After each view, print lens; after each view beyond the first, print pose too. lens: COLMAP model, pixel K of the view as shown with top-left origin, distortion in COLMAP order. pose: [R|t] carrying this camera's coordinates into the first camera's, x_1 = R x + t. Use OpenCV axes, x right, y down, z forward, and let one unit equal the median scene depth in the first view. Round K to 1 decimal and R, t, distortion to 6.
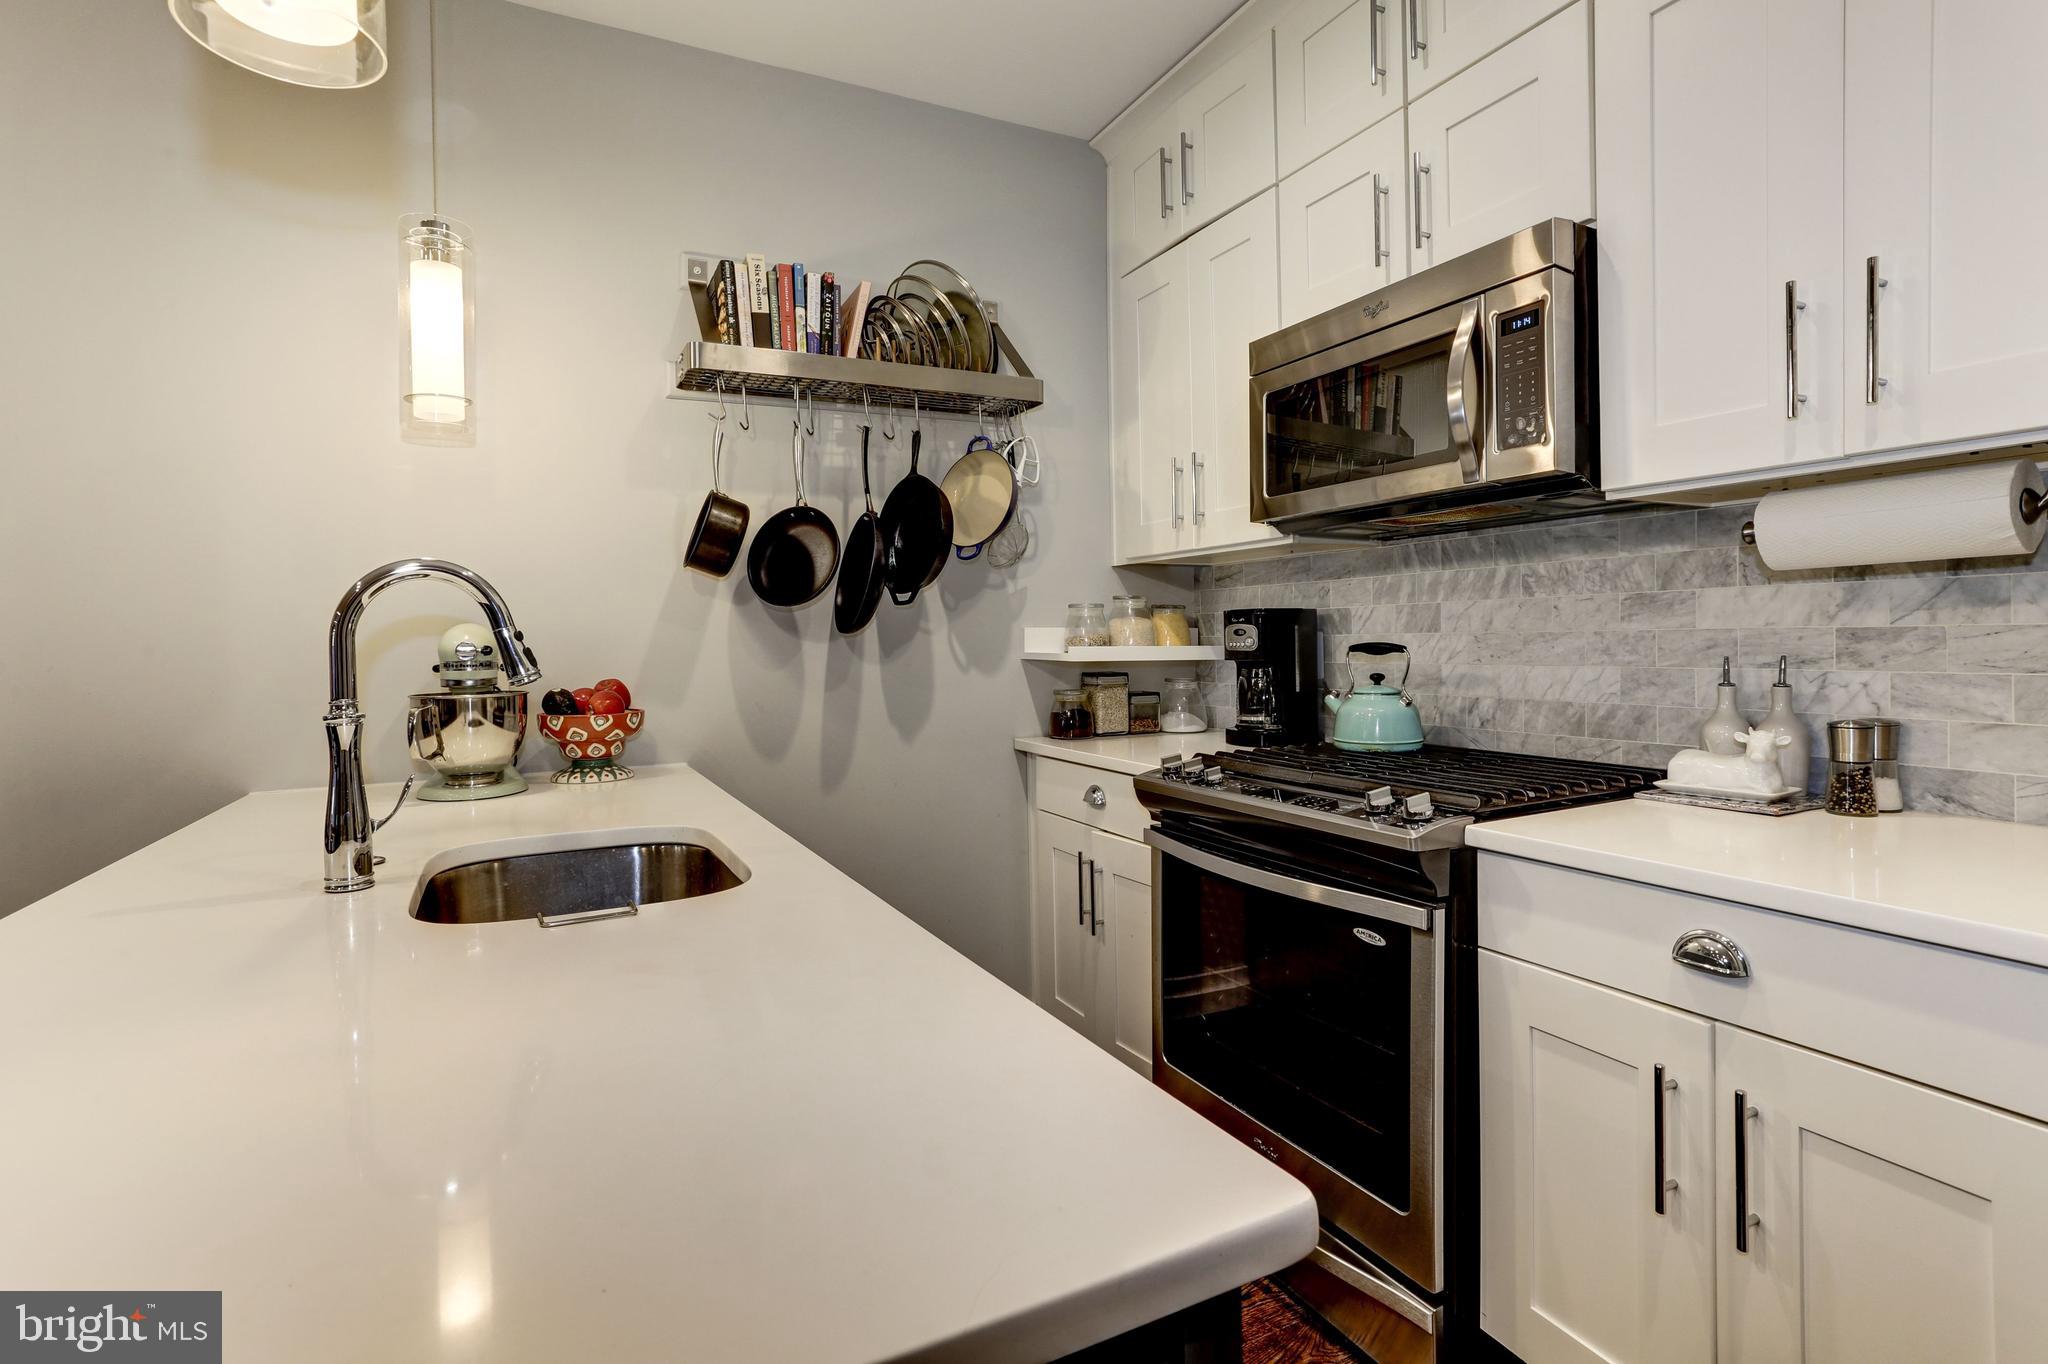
lens RADIAL K [[992.5, 0, 1012.0], [0, 992.5, 650.6], [0, 0, 1]] dist [-0.049739, 0.030136]
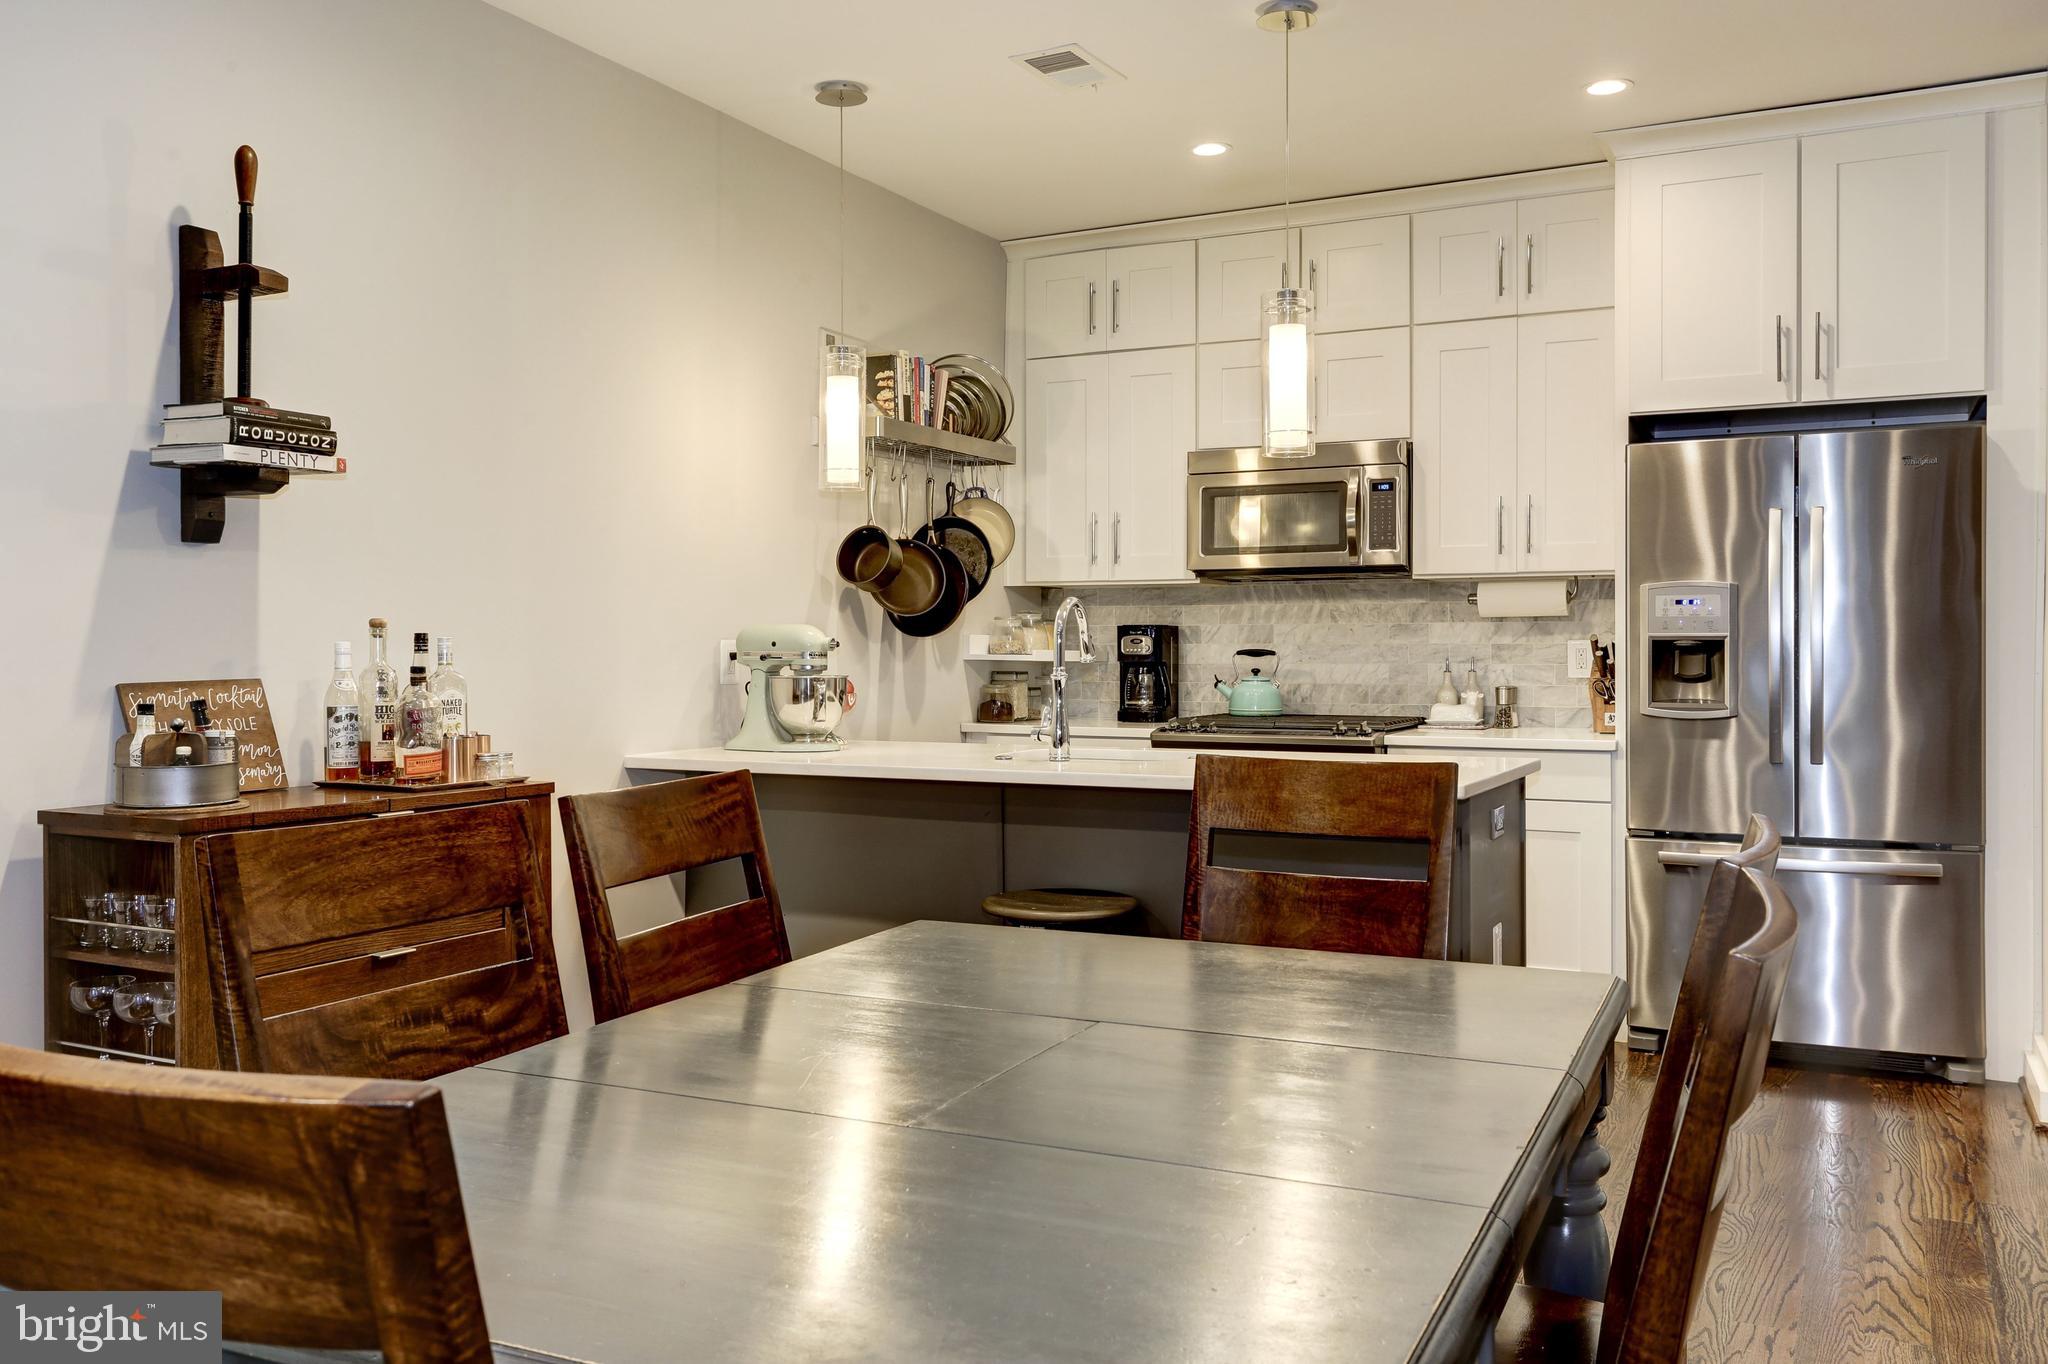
lens RADIAL K [[1659.7, 0, 1009.0], [0, 1659.7, 648.3], [0, 0, 1]] dist [-0.007639, 0.014184]
pose [[0.812128, 0.015016, 0.583286, -1.558720], [-0.006529, 0.999840, -0.016649, 0.038993], [-0.583443, 0.009713, 0.812096, -0.972686]]
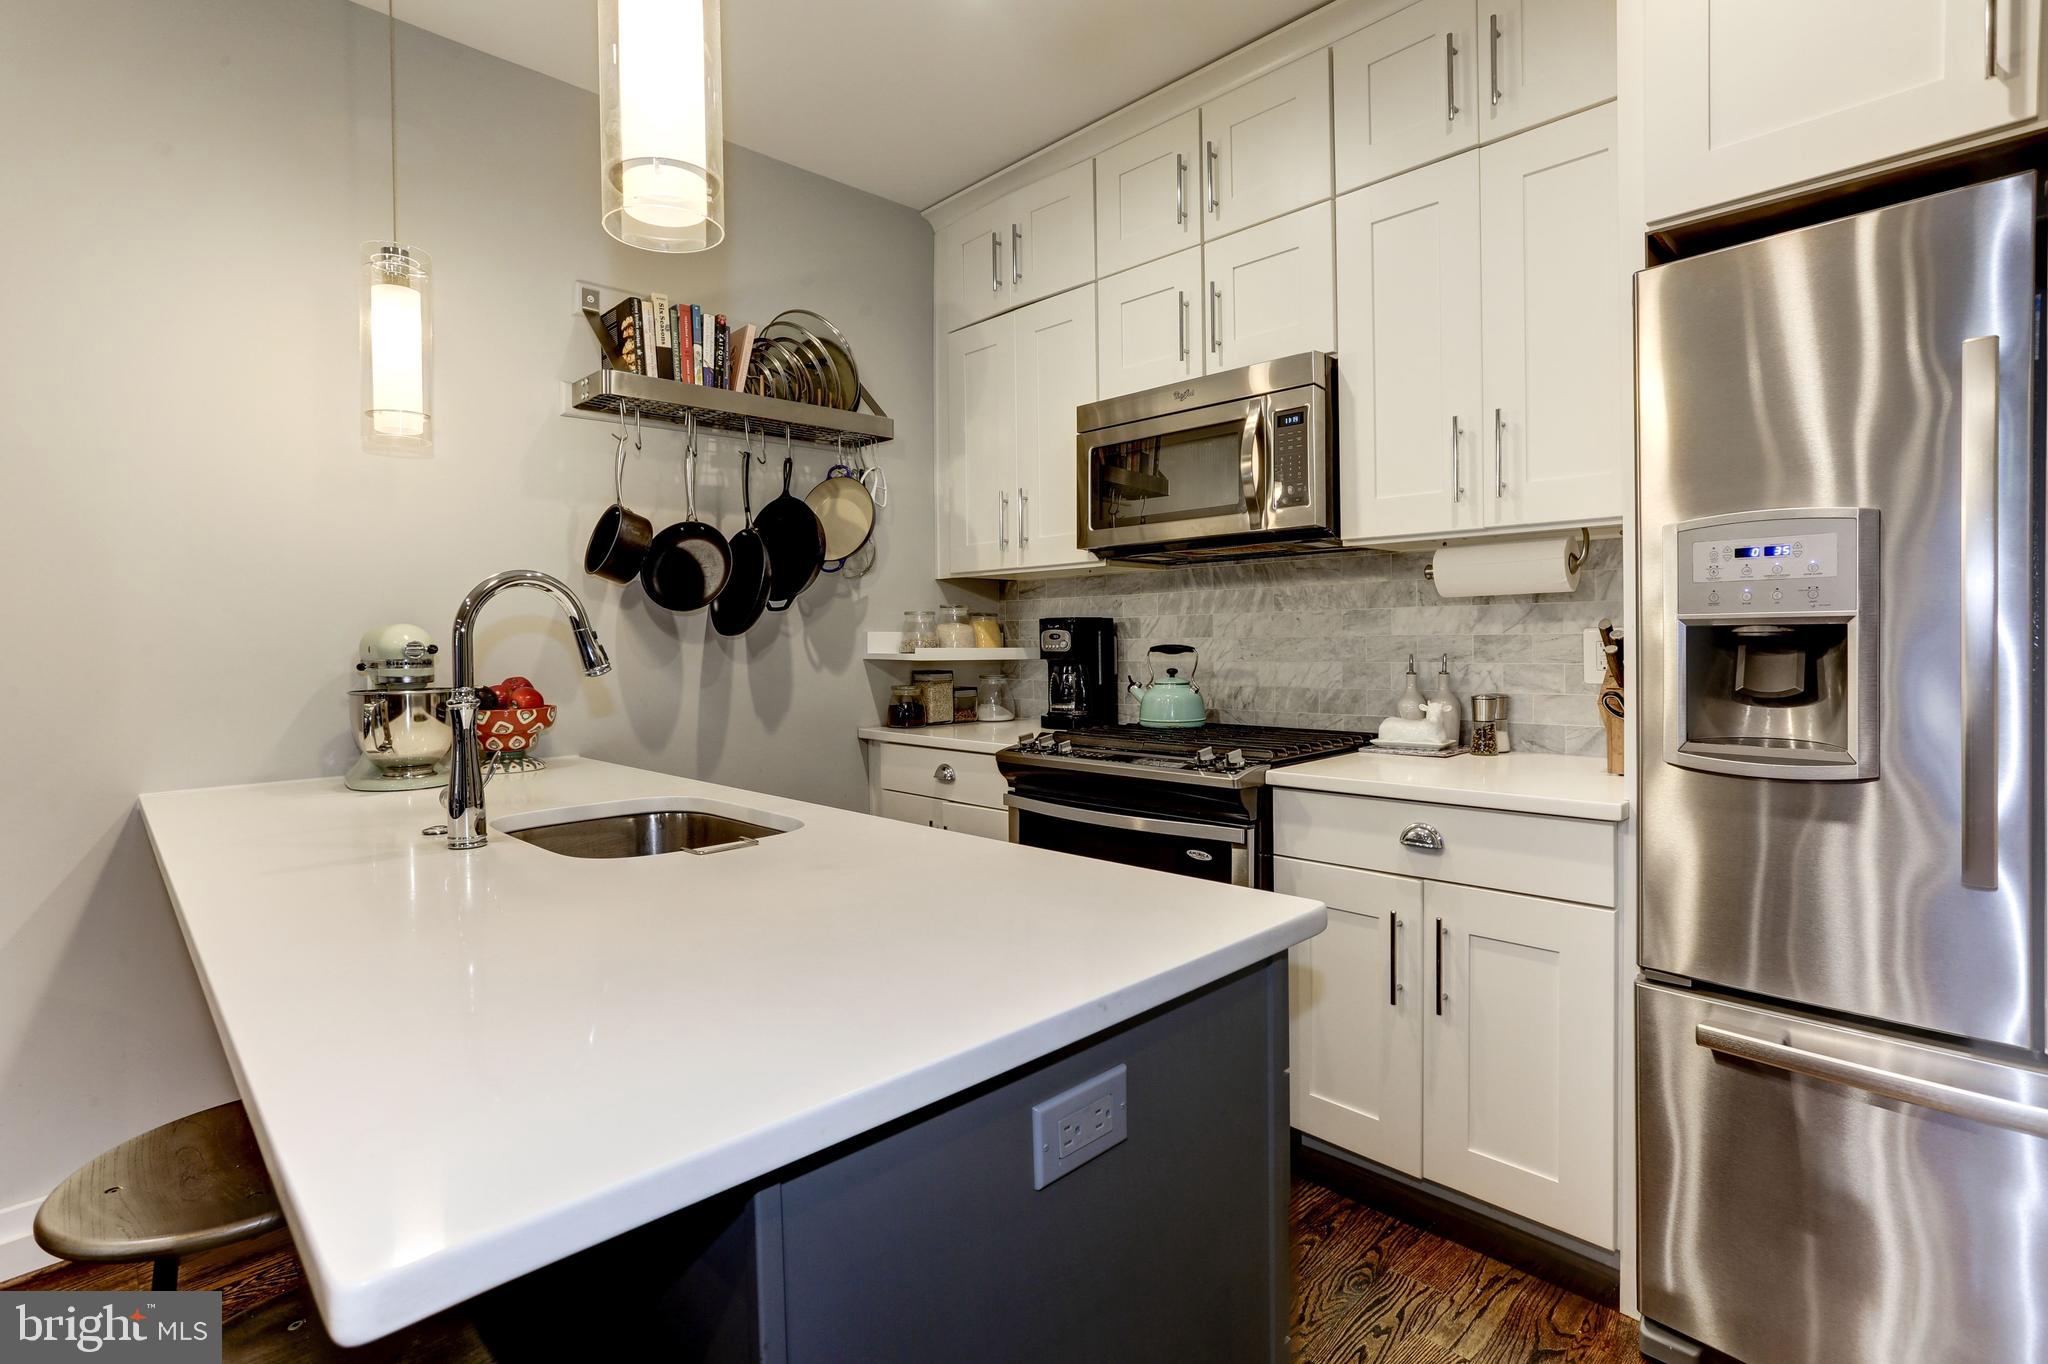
lens RADIAL K [[992.5, 0, 1012.4], [0, 992.5, 652.9], [0, 0, 1]] dist [-0.049739, 0.030136]
pose [[0.954603, 0.000304, 0.297881, -0.226007], [0.000382, 0.999997, -0.002245, 0.005773], [-0.297881, 0.002257, 0.954600, -0.191128]]
